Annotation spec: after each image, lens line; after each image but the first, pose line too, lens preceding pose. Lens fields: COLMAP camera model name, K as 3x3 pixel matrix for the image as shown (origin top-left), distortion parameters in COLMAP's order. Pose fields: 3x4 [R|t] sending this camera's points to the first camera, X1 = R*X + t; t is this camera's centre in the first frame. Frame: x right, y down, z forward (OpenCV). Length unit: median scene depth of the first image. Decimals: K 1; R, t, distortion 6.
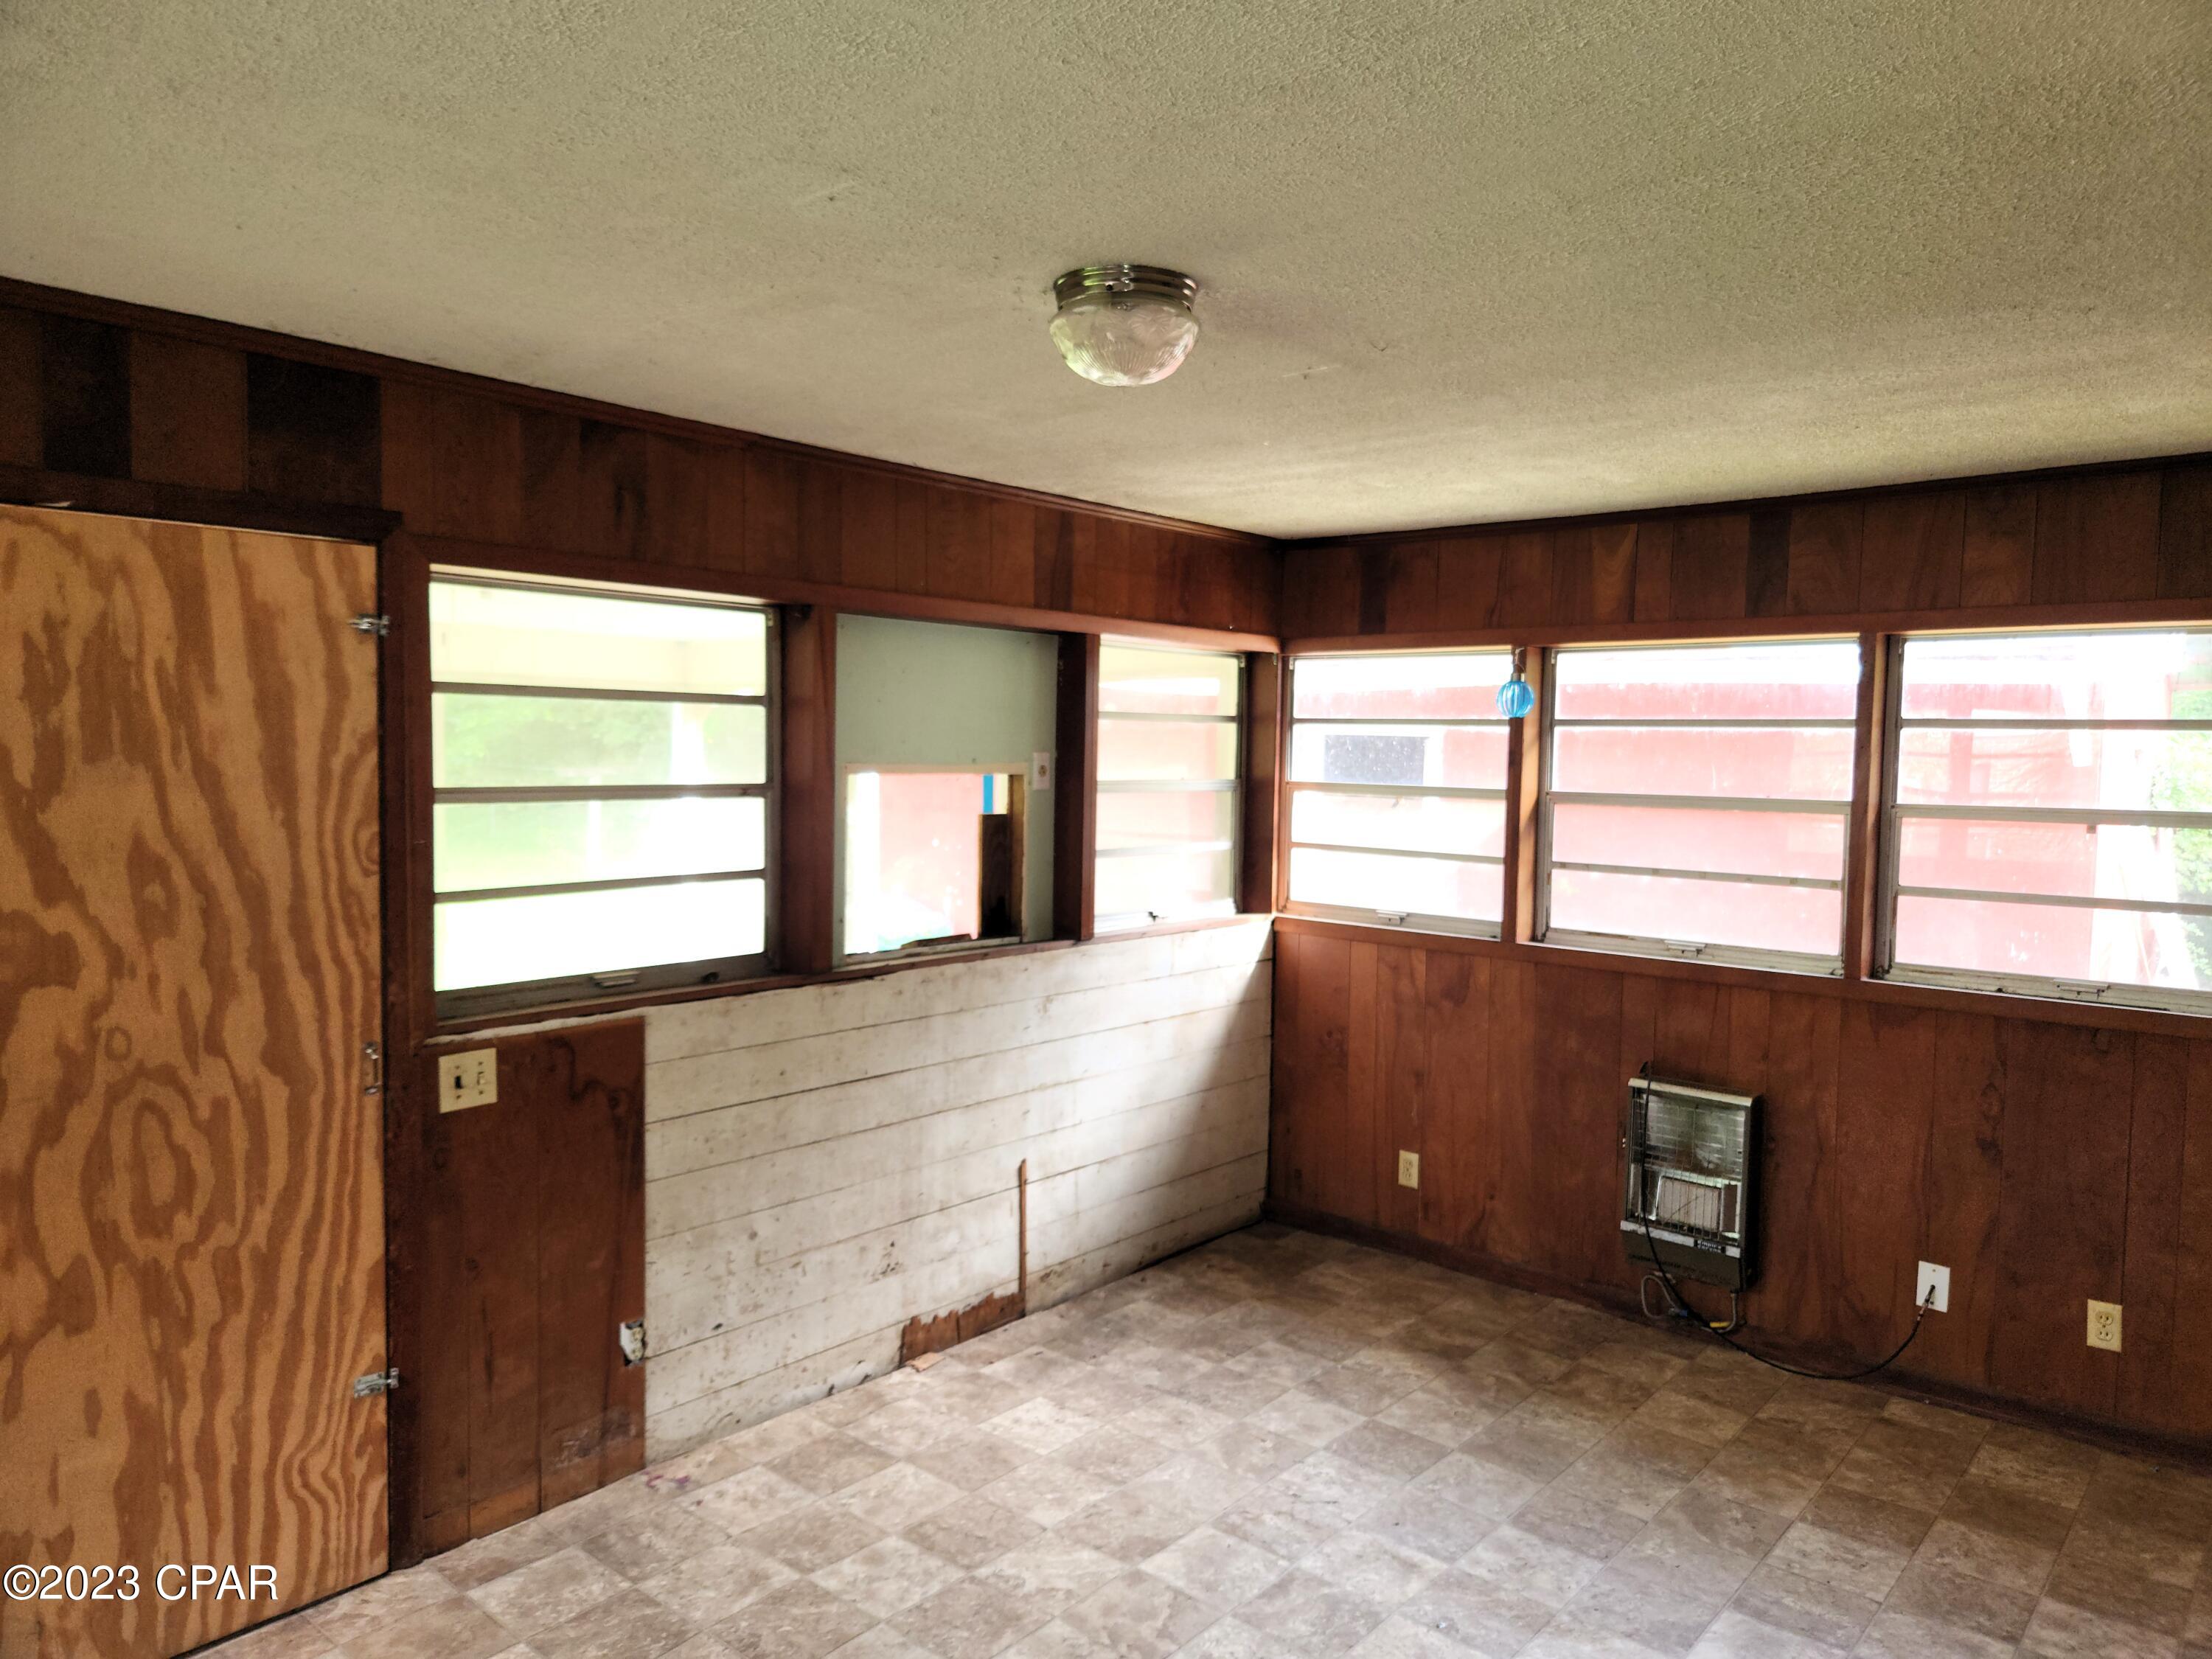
lens RADIAL K [[1500.5, 0, 1107.7], [0, 1500.5, 824.8], [0, 0, 1]] dist [0.055794, -0.044531]
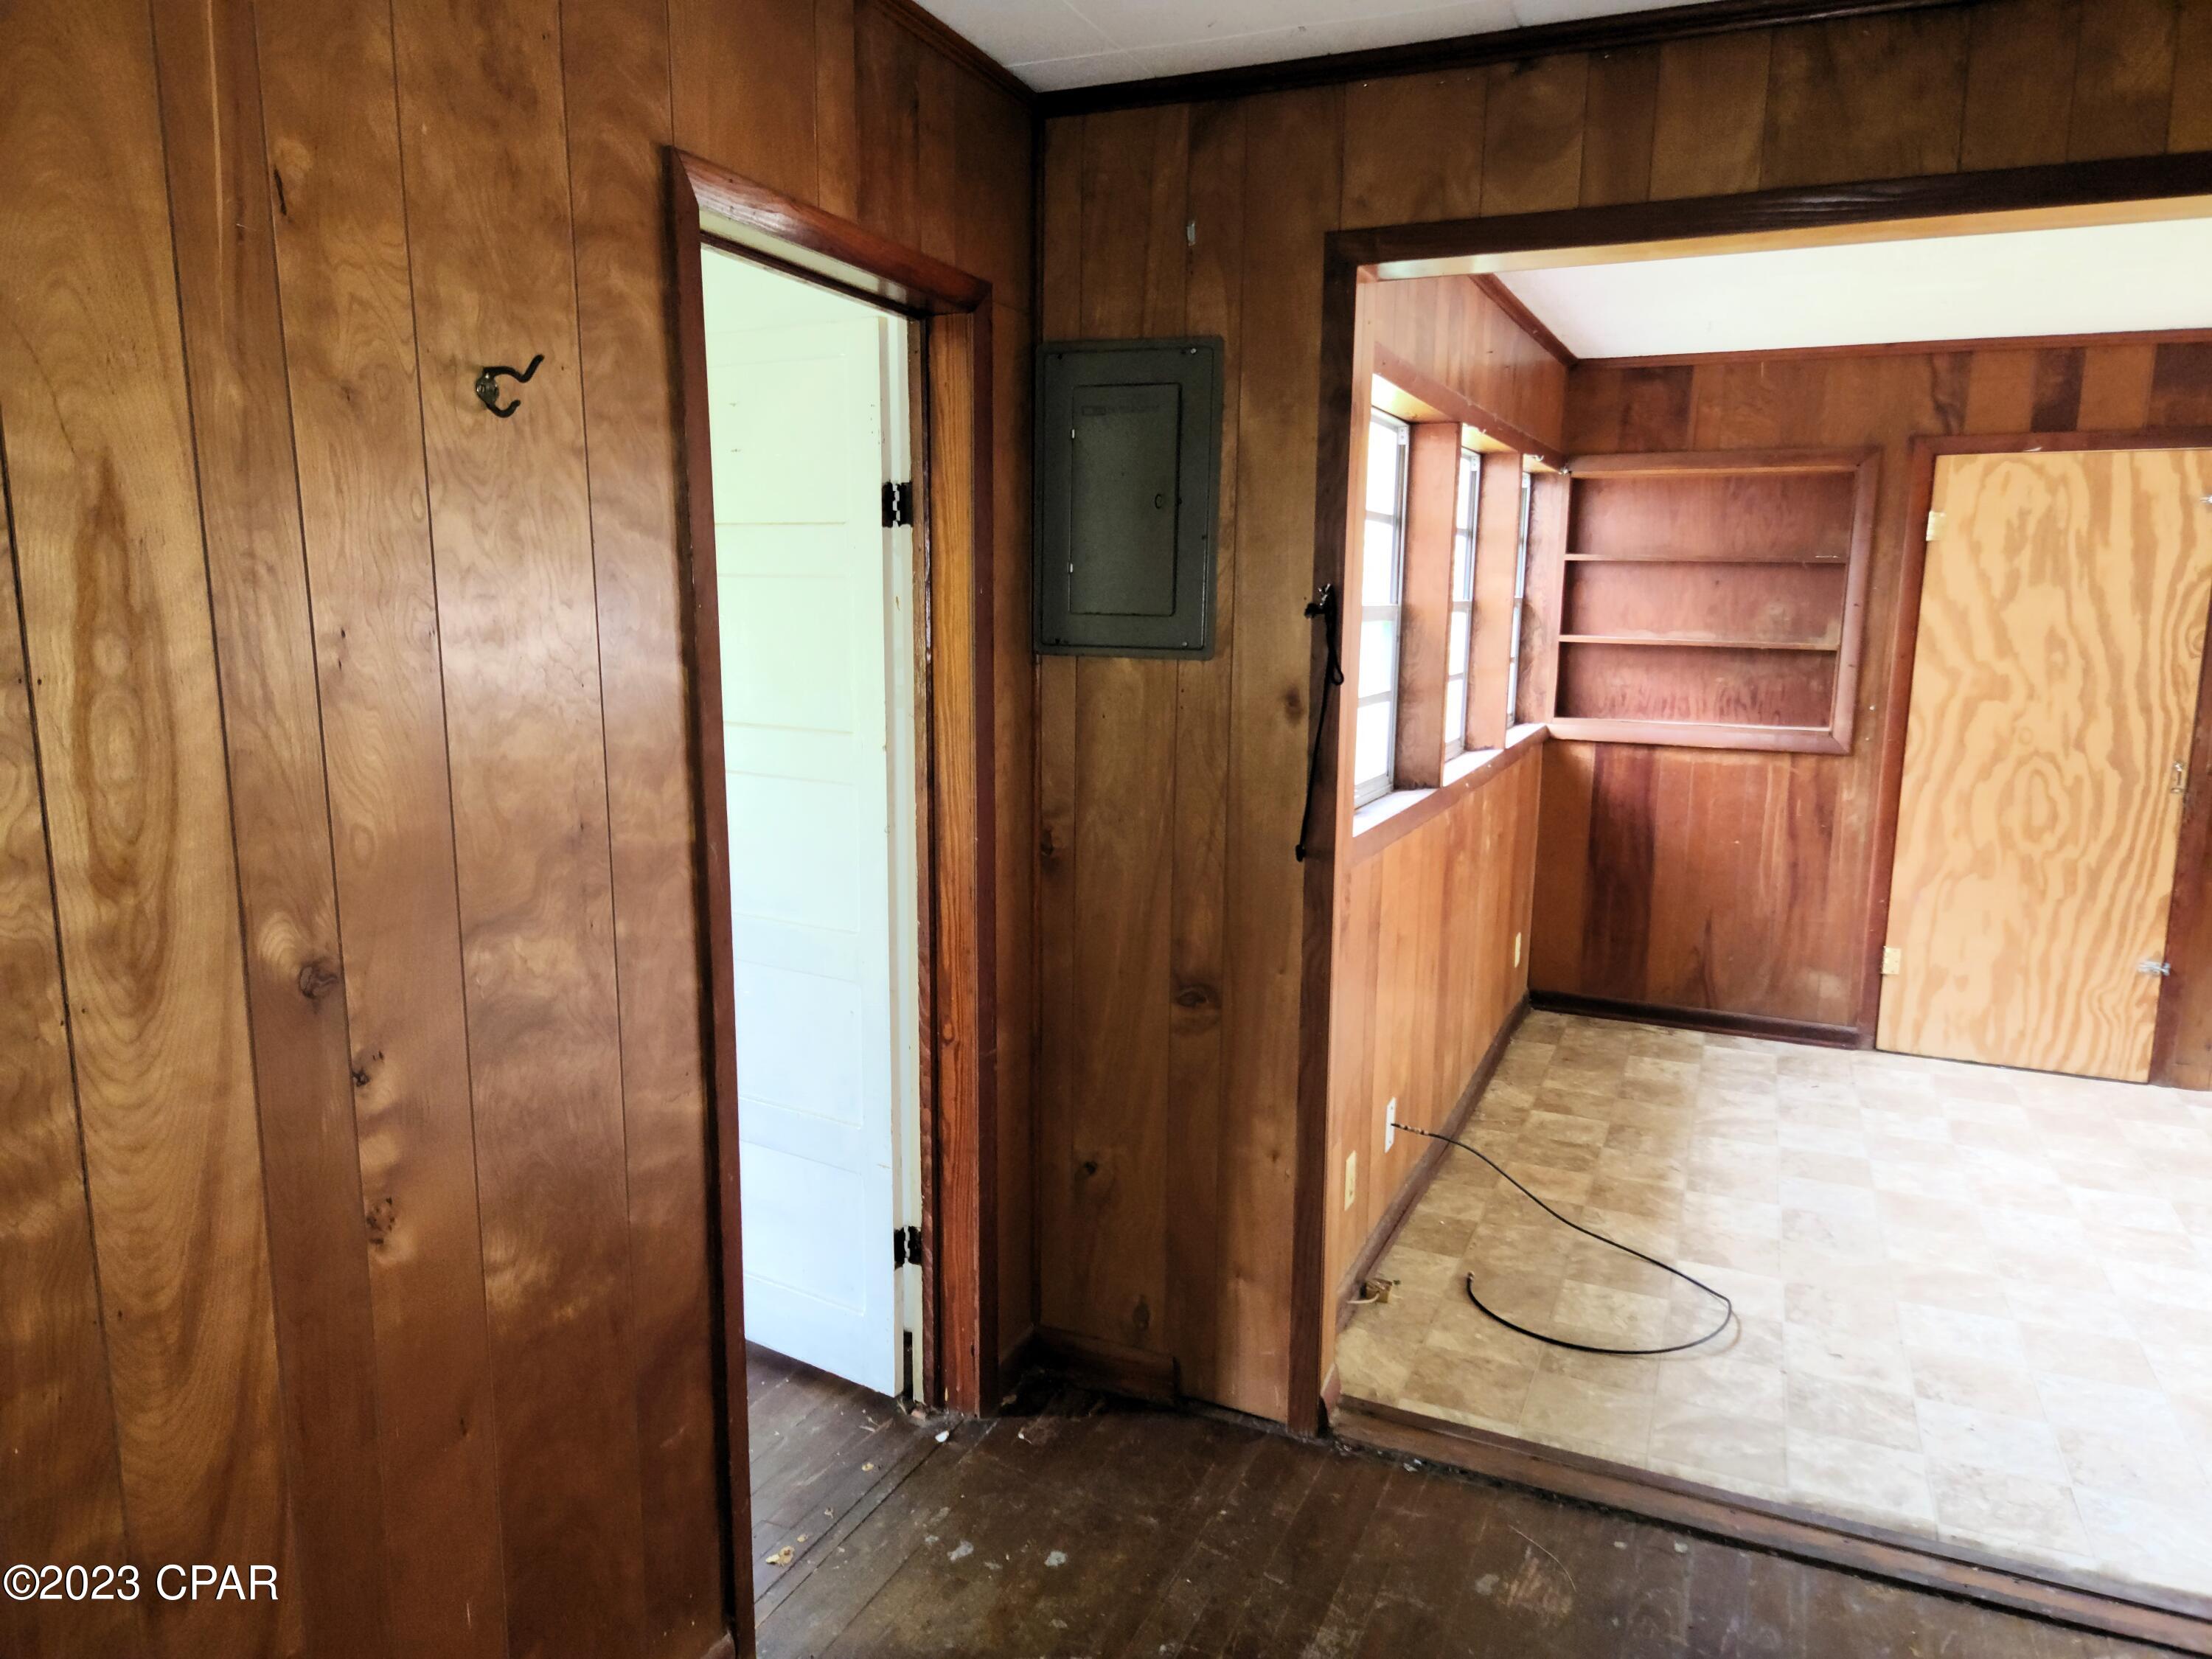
lens RADIAL K [[1500.5, 0, 1093.4], [0, 1500.5, 839.8], [0, 0, 1]] dist [0.055794, -0.044531]
pose [[0.290053, 0.144408, -0.946053, 0.759748], [-0.060953, 0.989330, 0.132326, 0.083880], [0.955068, 0.019283, 0.295760, -0.614810]]
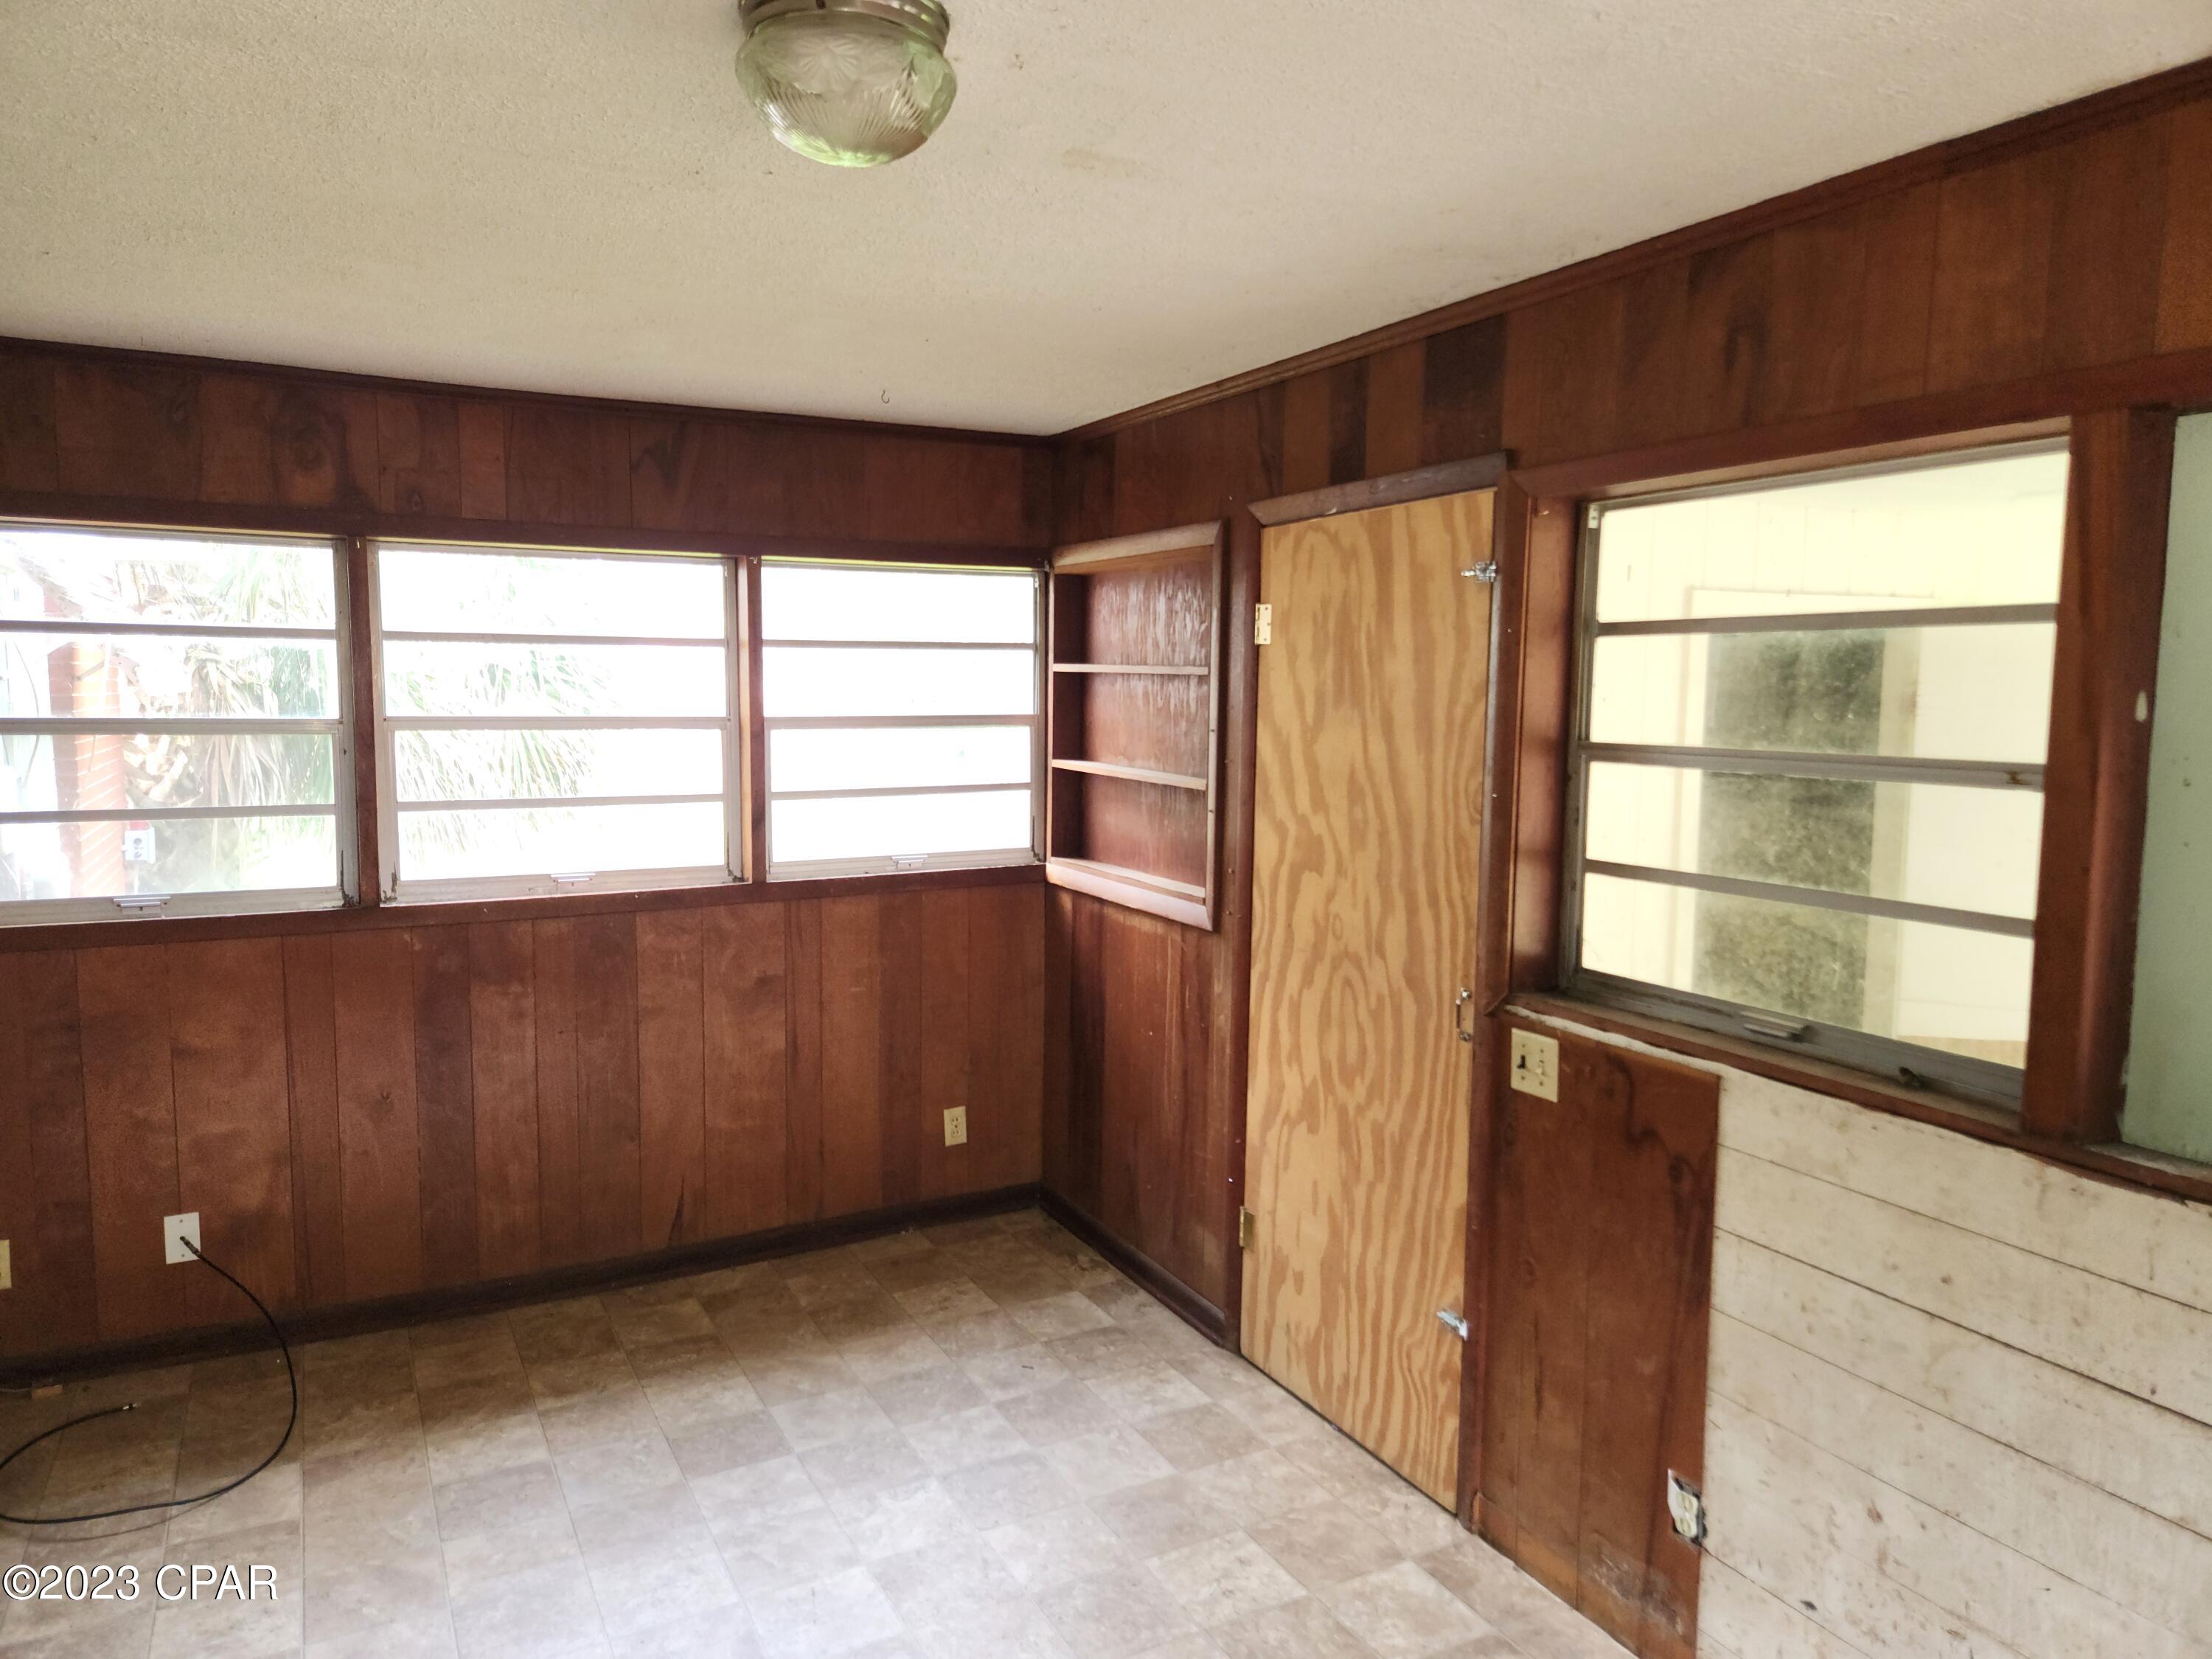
lens RADIAL K [[1500.5, 0, 1113.7], [0, 1500.5, 814.2], [0, 0, 1]] dist [0.055794, -0.044531]
pose [[-0.377289, 0.063859, -0.923891, 0.537333], [-0.063141, 0.993525, 0.094456, -0.053587], [0.923941, 0.093973, -0.370814, 1.178457]]
